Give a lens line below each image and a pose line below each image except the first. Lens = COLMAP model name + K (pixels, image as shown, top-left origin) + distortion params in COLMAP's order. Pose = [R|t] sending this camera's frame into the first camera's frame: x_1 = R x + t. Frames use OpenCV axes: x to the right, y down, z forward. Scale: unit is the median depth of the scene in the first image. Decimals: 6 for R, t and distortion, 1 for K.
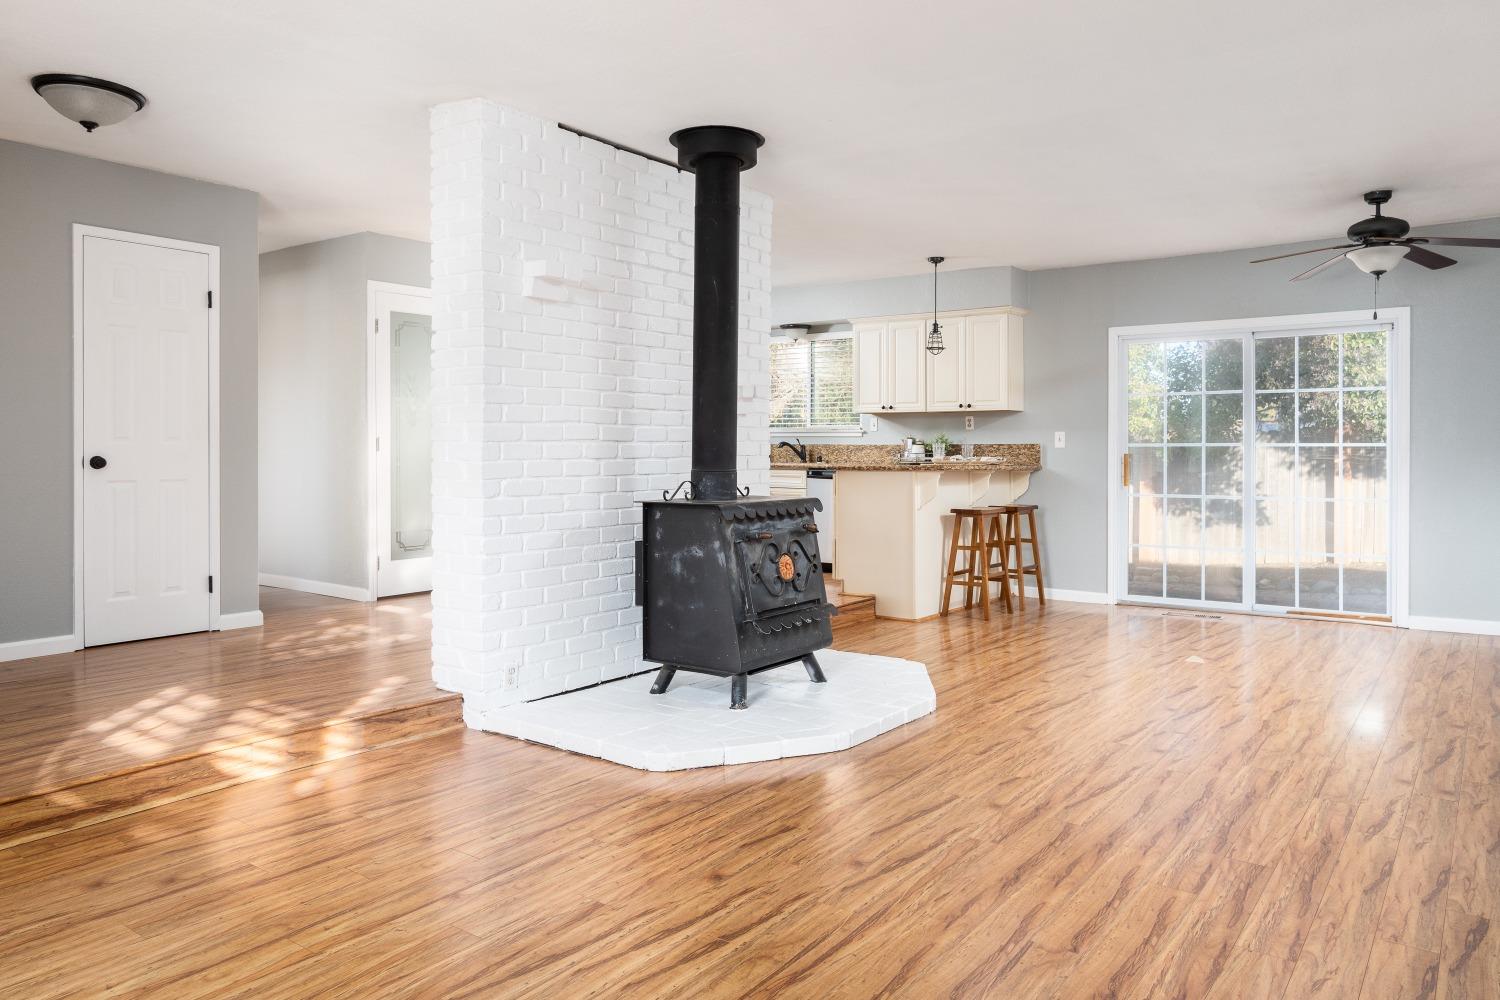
lens RADIAL K [[1026.0, 0, 749.3], [0, 1026.0, 459.7], [0, 0, 1]] dist [-0.016604, 0.009870]
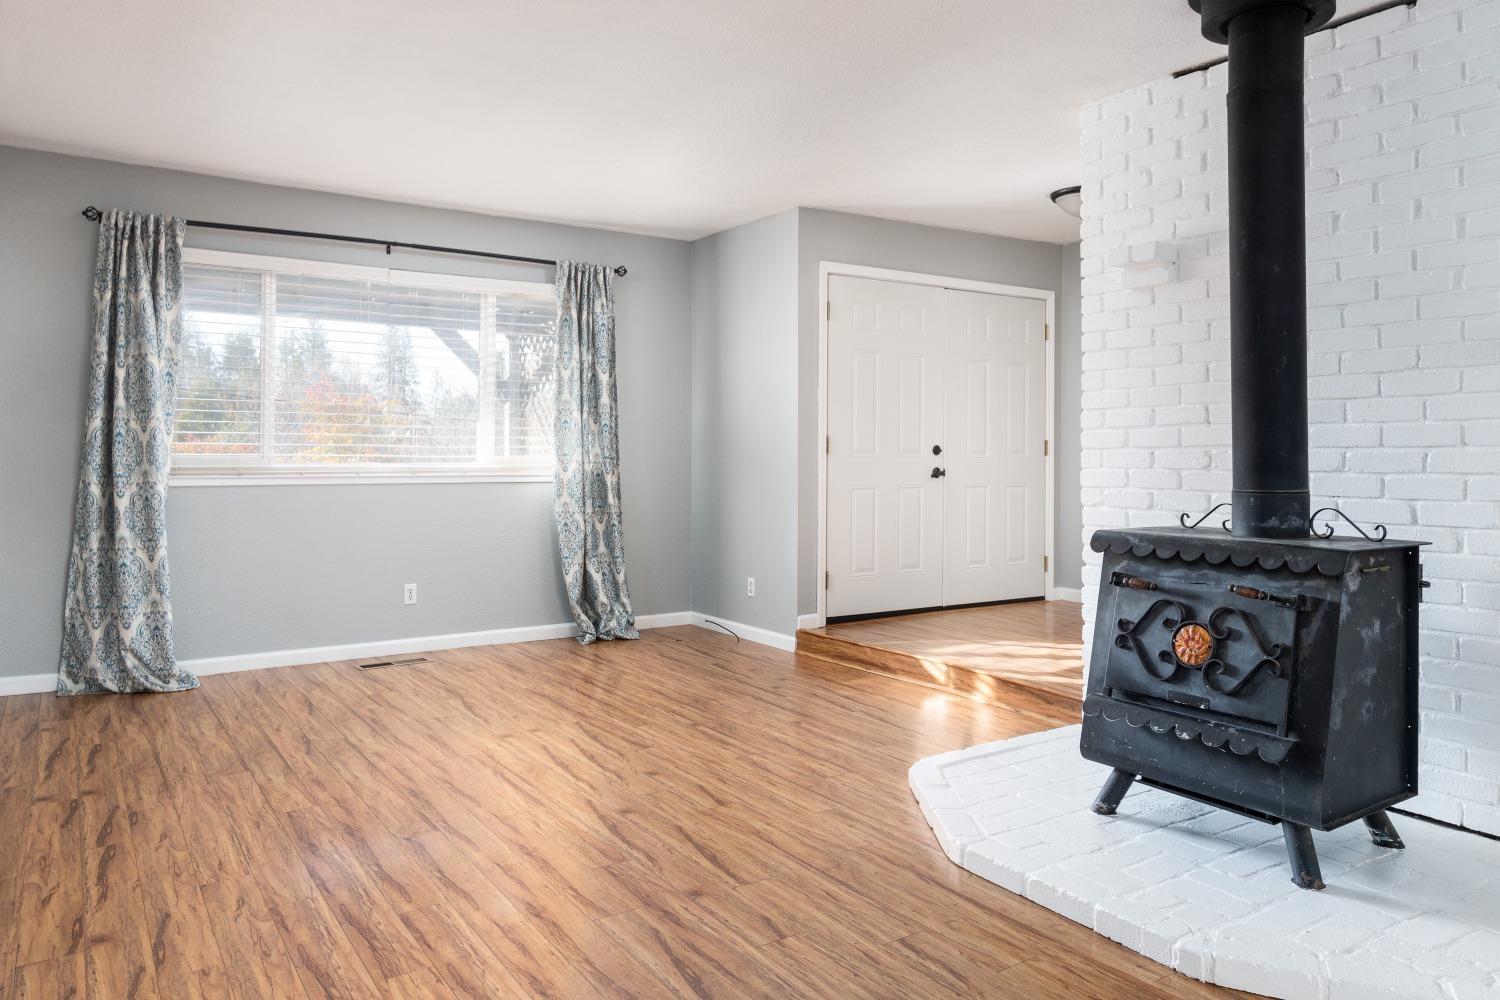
lens RADIAL K [[1026.0, 0, 749.3], [0, 1026.0, 459.7], [0, 0, 1]] dist [-0.016604, 0.009870]
pose [[-0.336311, 0.003420, -0.941745, 0.732260], [-0.019933, 0.999744, 0.010750, -0.010863], [0.941540, 0.022387, -0.336156, 0.965948]]
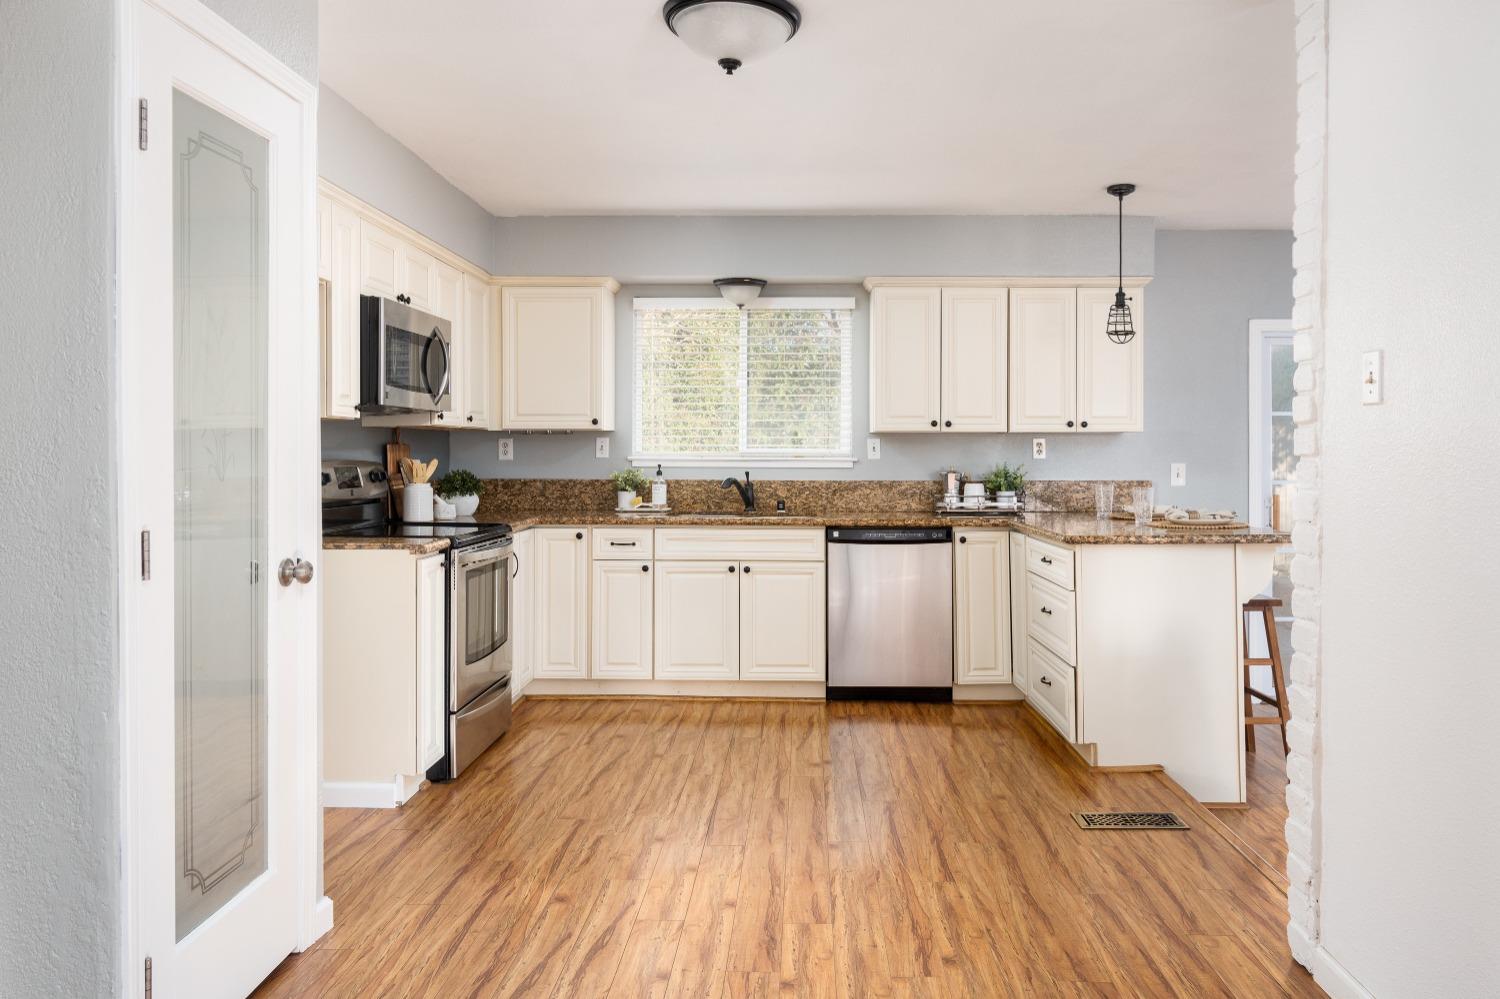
lens RADIAL K [[1065.3, 0, 783.4], [0, 1065.3, 447.2], [0, 0, 1]] dist [0.087974, 0.002217]
pose [[0.811033, -0.001054, 0.584999, -0.622325], [0.007501, 0.999935, -0.008597, -0.061202], [-0.584952, 0.011360, 0.810988, 1.015994]]
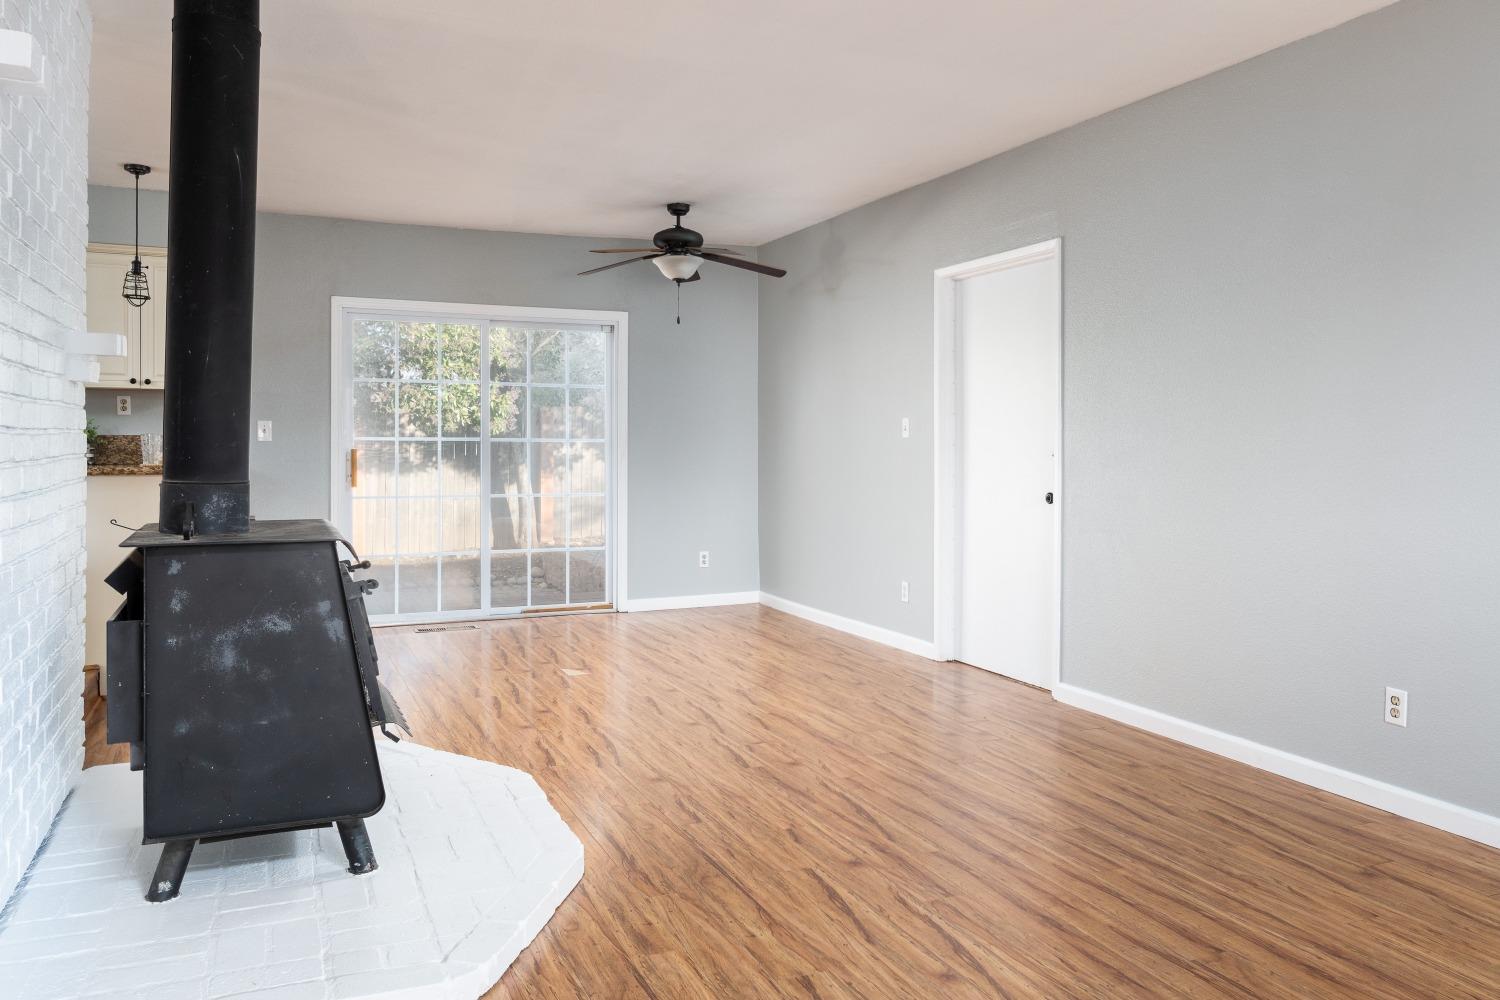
lens RADIAL K [[1114.5, 0, 752.9], [0, 1114.5, 456.5], [0, 0, 1]] dist [-0.001318, -0.002918]
pose [[0.497885, -0.006343, 0.867220, -0.453972], [0.002433, 0.999980, 0.005917, -0.007266], [-0.867240, -0.000836, 0.497890, 0.450045]]
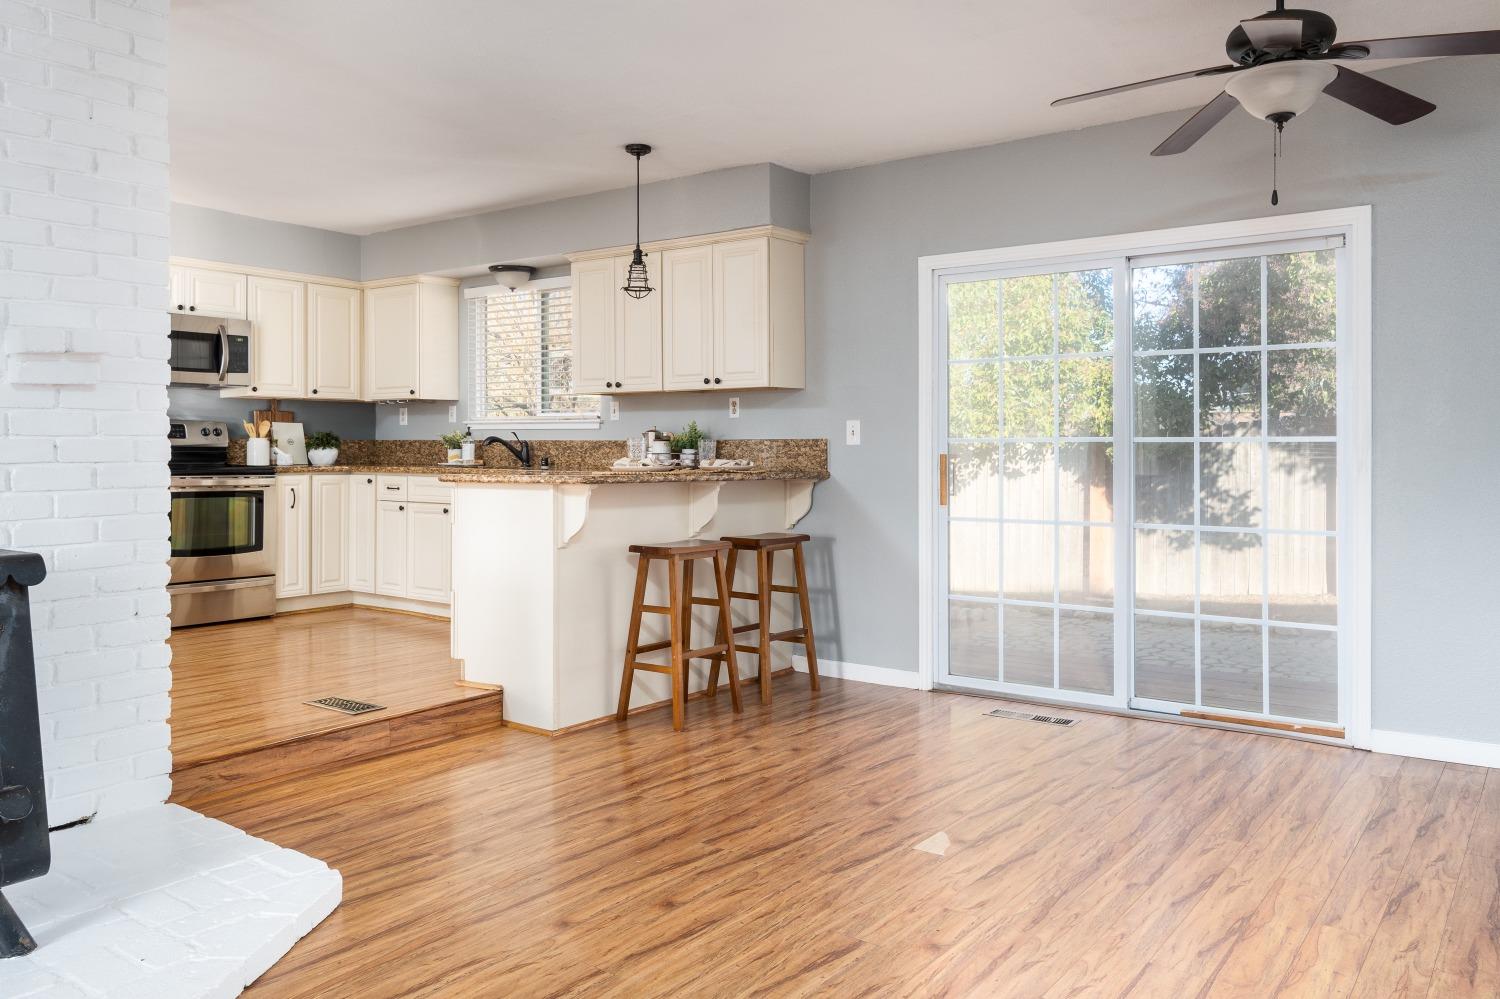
lens RADIAL K [[1114.5, 0, 752.9], [0, 1114.5, 456.0], [0, 0, 1]] dist [-0.001318, -0.002918]
pose [[0.999996, -0.002876, -0.000657, 0.432927], [0.002876, 0.999996, -0.000244, -0.008265], [0.000658, 0.000243, 1.000000, 0.530984]]
